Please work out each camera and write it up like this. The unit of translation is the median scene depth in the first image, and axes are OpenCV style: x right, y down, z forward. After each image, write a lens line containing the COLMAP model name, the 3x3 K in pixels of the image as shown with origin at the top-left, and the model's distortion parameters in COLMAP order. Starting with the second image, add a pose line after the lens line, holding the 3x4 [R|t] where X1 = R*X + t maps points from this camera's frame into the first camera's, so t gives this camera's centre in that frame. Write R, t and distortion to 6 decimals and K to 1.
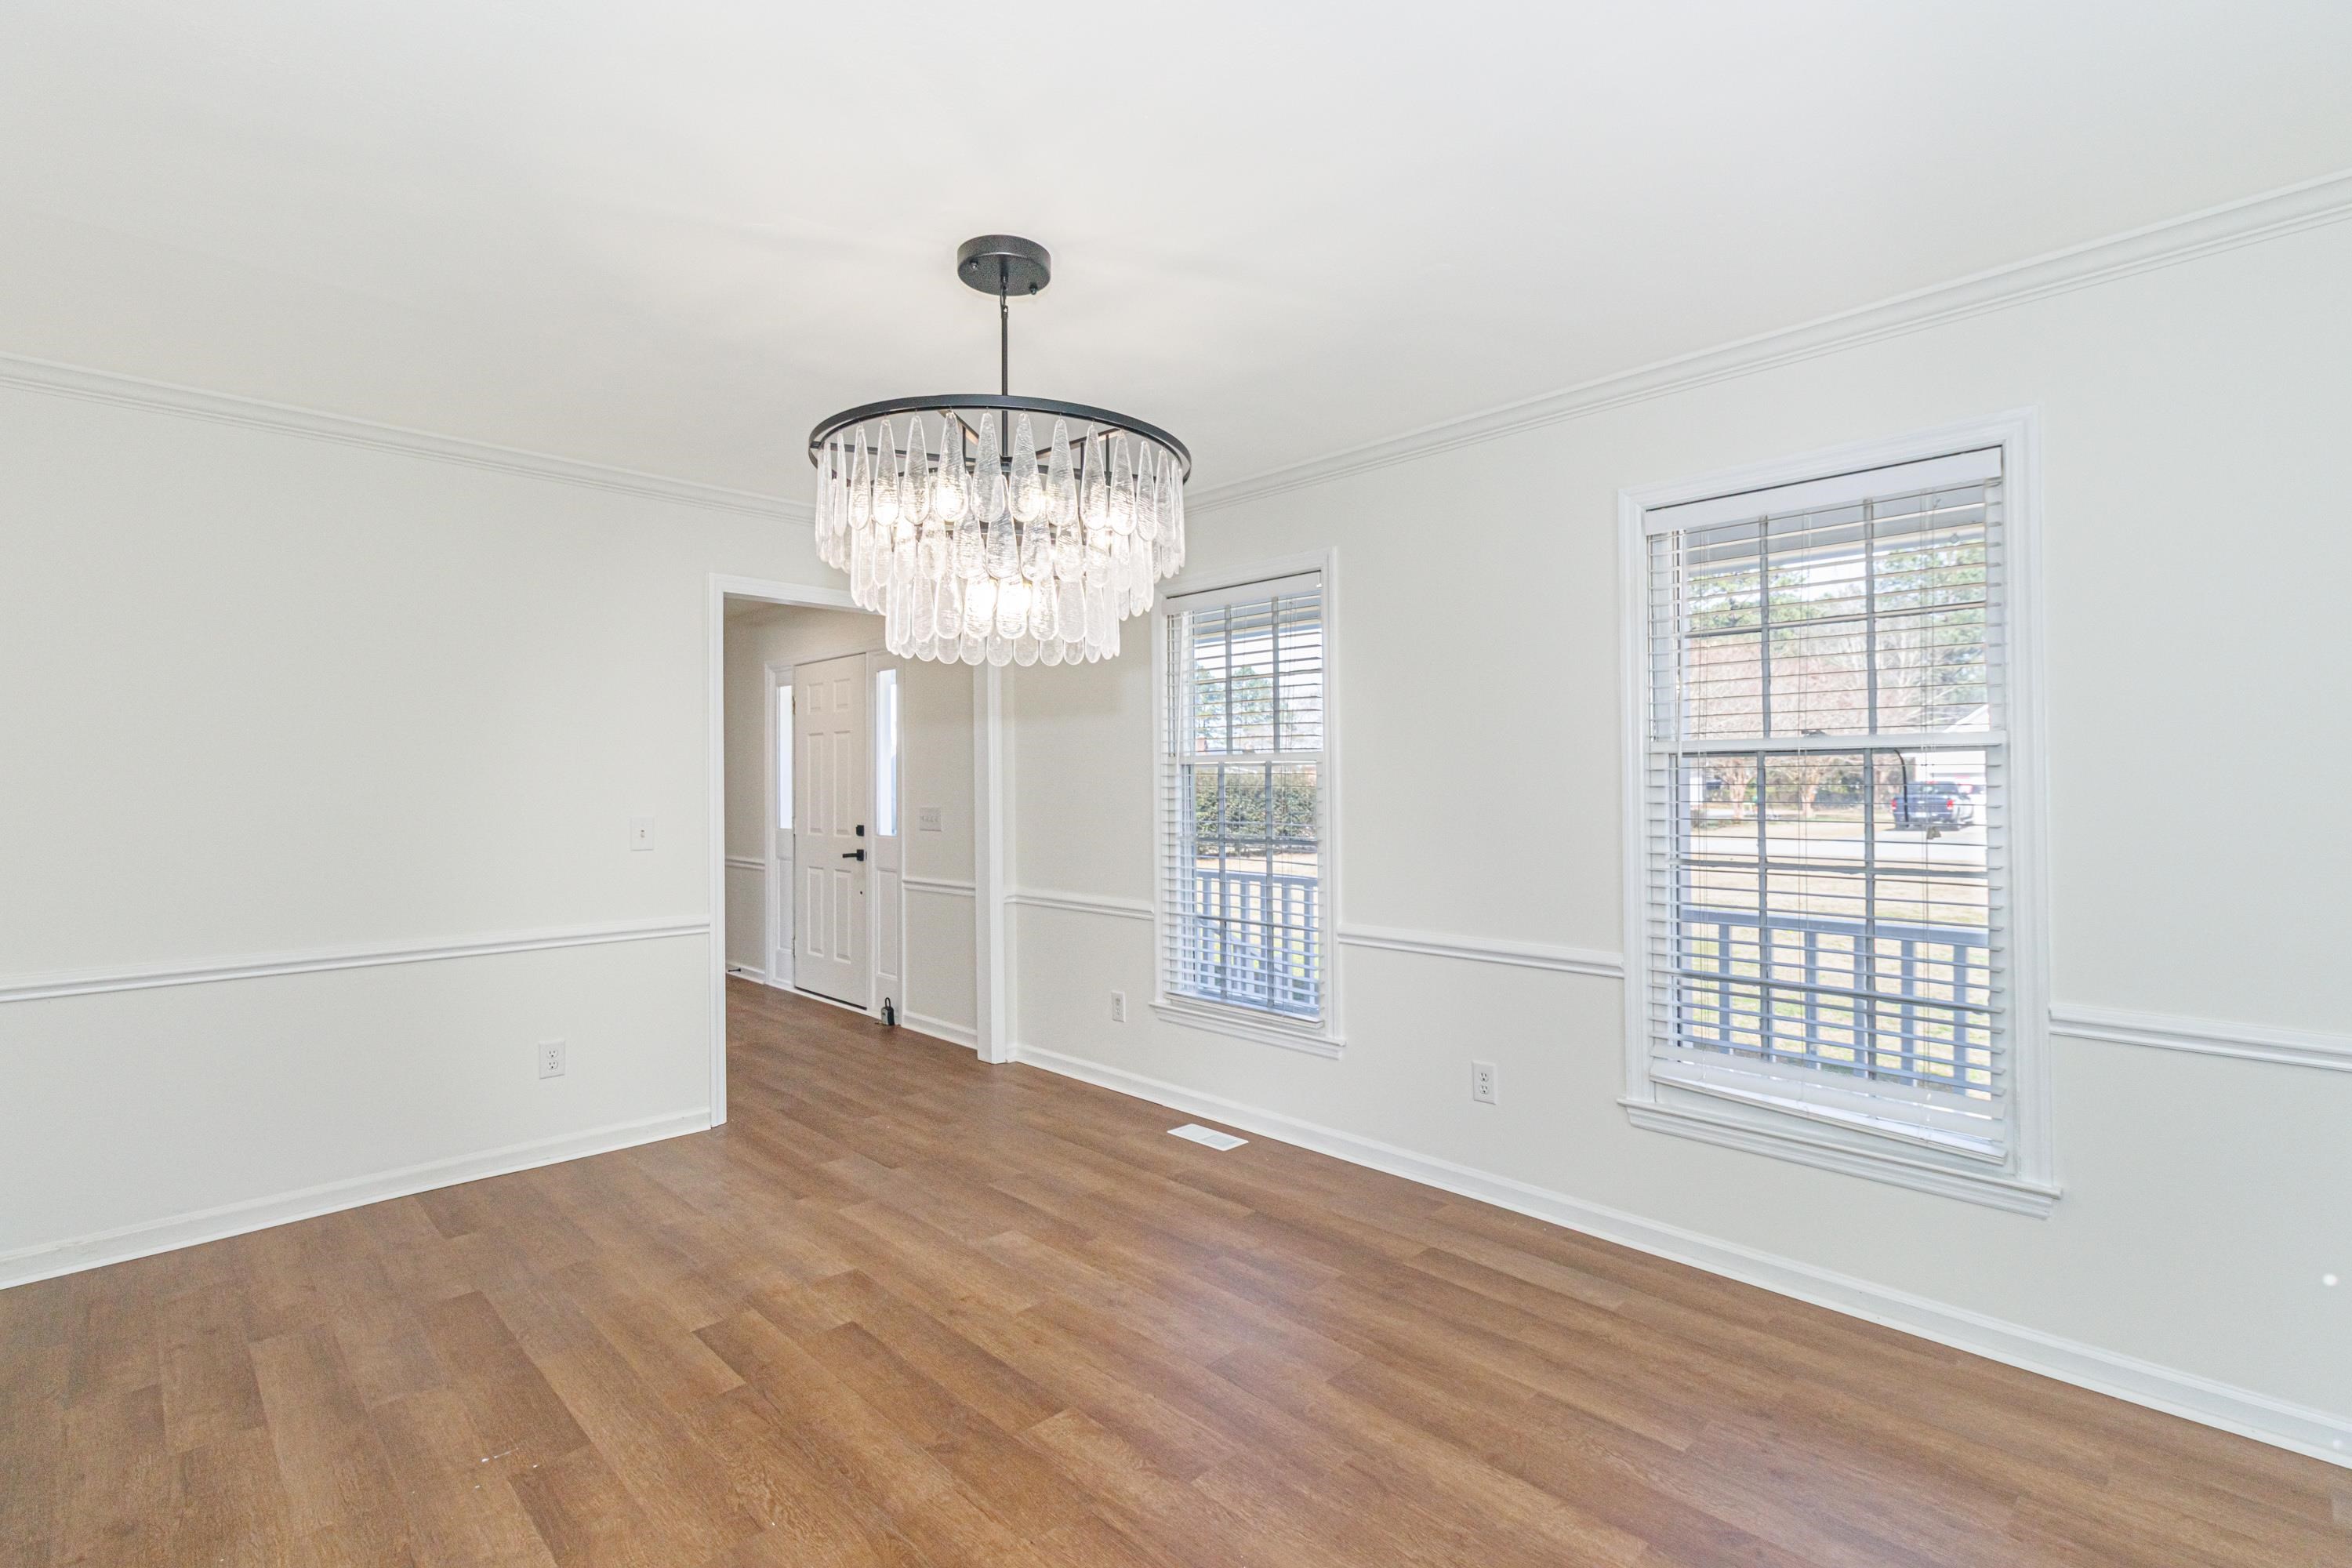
lens RADIAL K [[1082.8, 0, 1171.1], [0, 1082.8, 773.1], [0, 0, 1]] dist [0.001537, 0.000755]
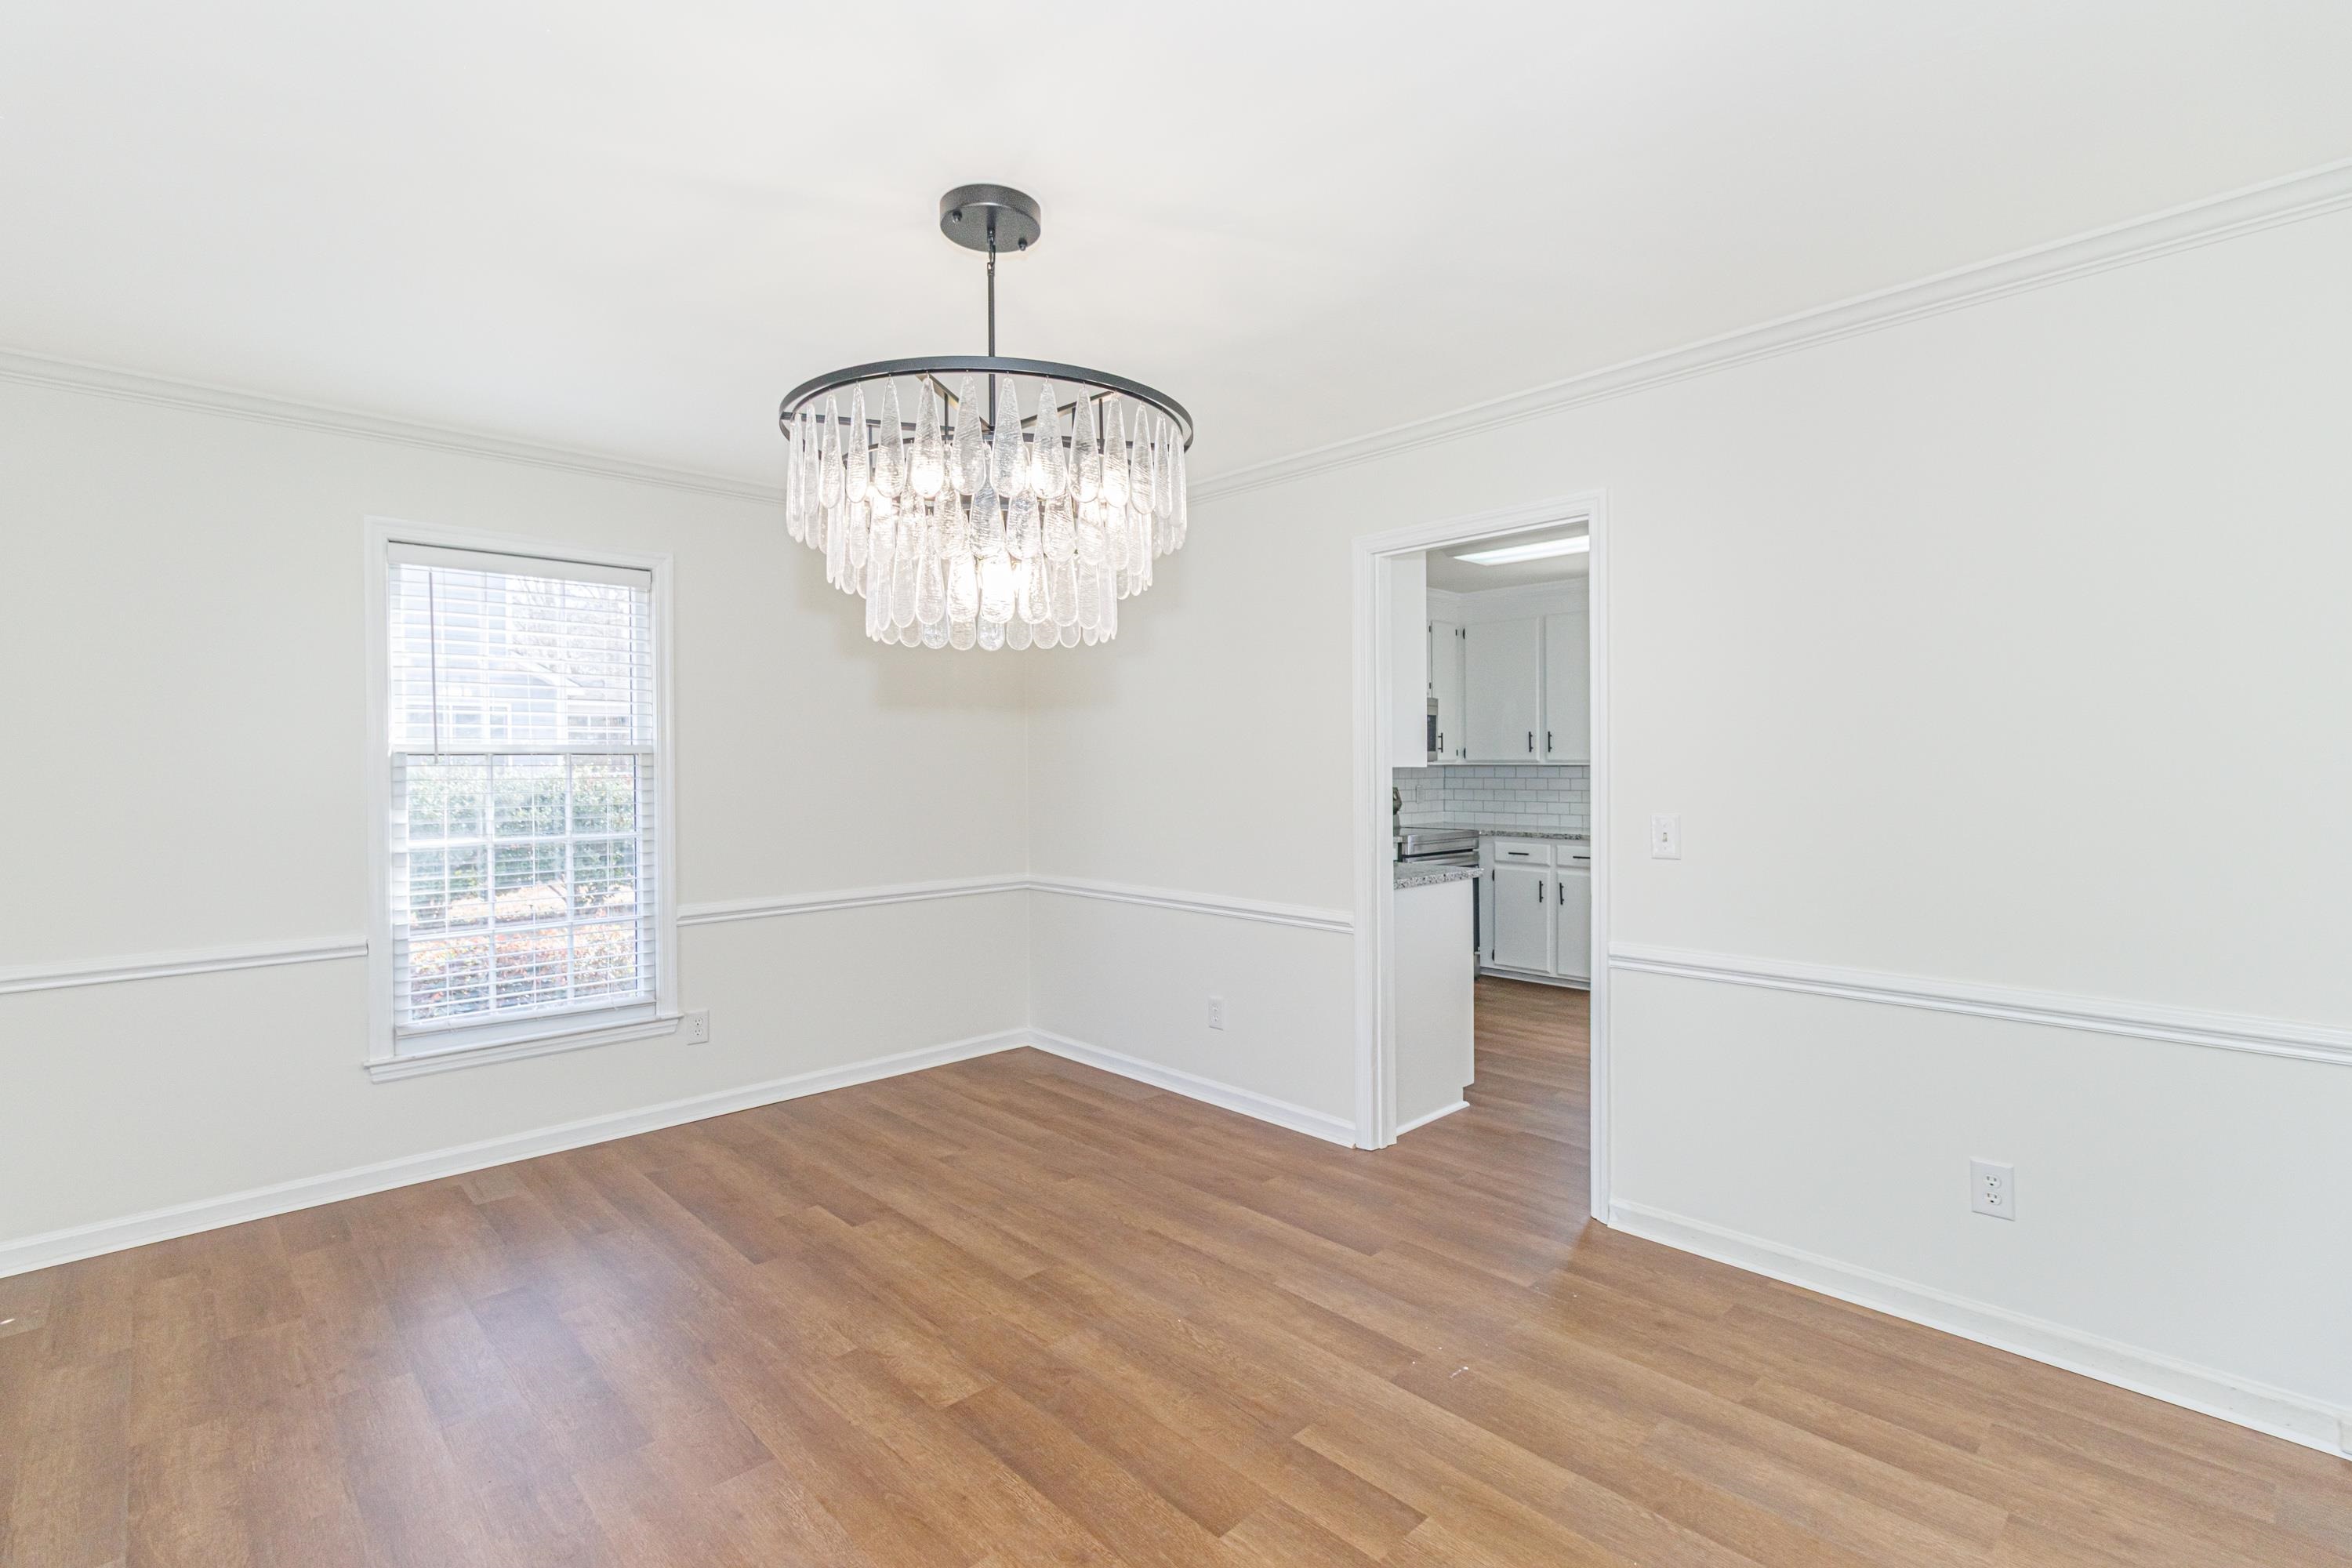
lens RADIAL K [[1082.8, 0, 1171.1], [0, 1082.8, 773.1], [0, 0, 1]] dist [0.001537, 0.000755]
pose [[-0.999812, 0.013667, 0.013725, -0.316562], [0.013646, 0.999906, -0.001646, 0.009191], [-0.013747, -0.001459, -0.999904, 1.935209]]
